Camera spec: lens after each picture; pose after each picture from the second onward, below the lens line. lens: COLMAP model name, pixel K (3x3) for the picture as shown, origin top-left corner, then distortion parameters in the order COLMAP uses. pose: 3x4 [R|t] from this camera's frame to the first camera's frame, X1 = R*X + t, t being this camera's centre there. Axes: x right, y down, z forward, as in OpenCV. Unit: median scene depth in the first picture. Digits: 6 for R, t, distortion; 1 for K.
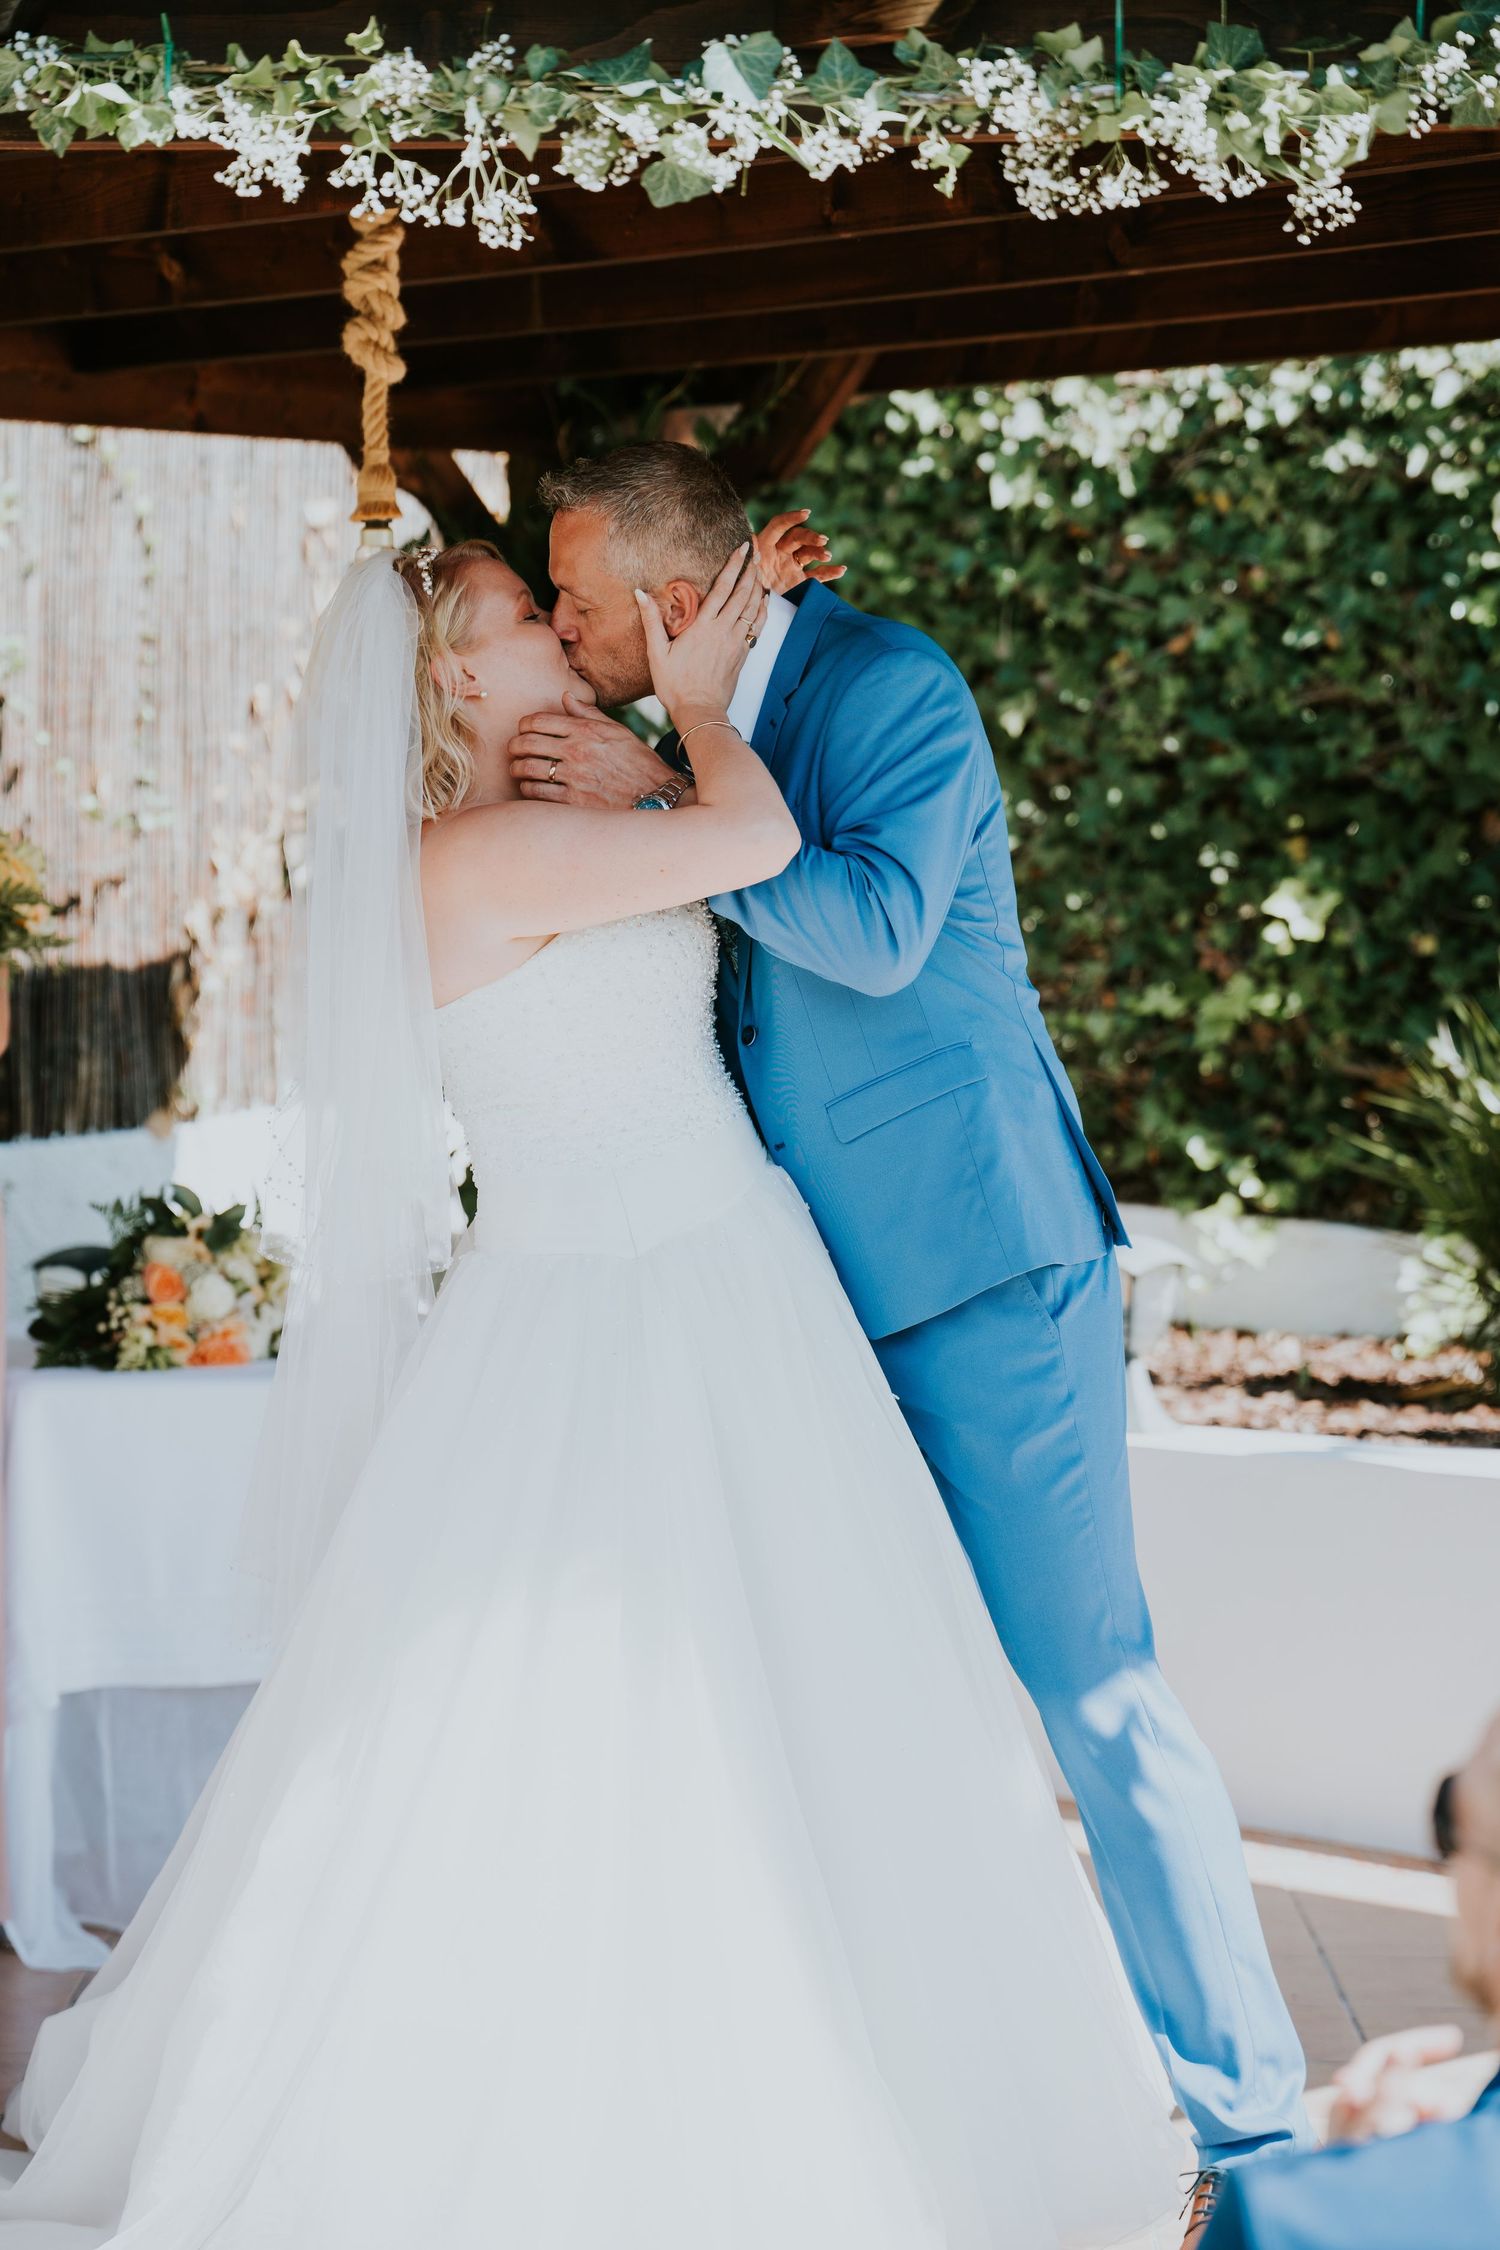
lens RADIAL K [[5838.4, 0, 746.2], [0, 5838.4, 1113.7], [0, 0, 1]] dist [0.414819, 0.000000]
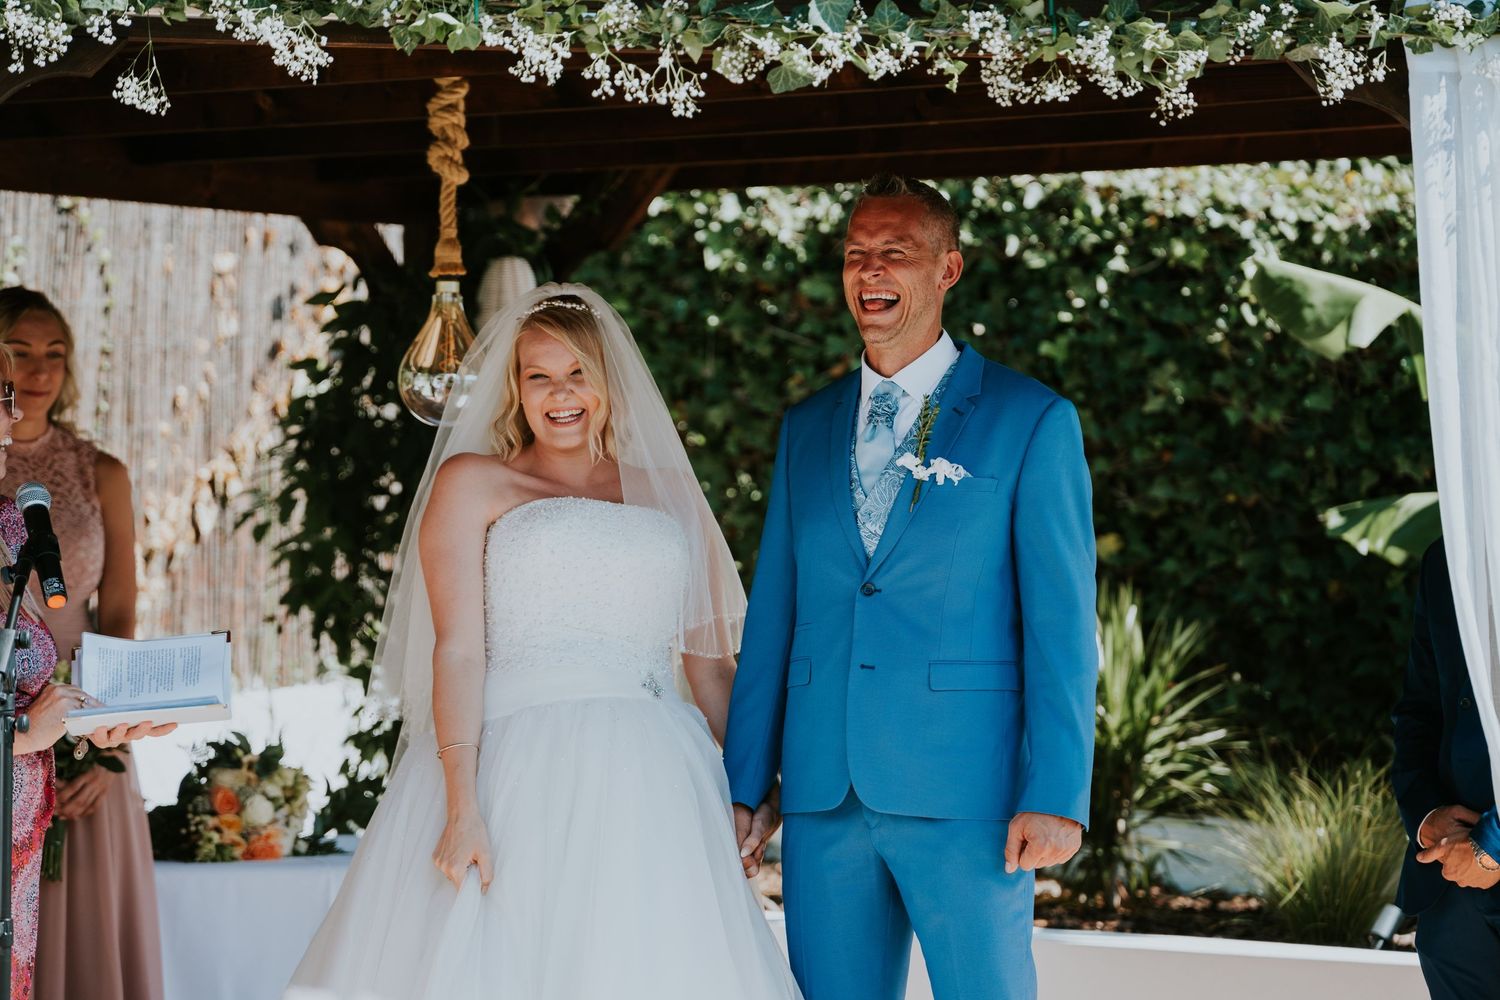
lens RADIAL K [[5341.4, 0, 752.7], [0, 5341.4, 501.8], [0, 0, 1]] dist [0.714803, 0.000000]
pose [[0.989840, 0.014260, 0.141471, -0.158657], [-0.006229, 0.998352, -0.057052, 0.030257], [-0.142051, 0.055591, 0.988297, -0.318050]]
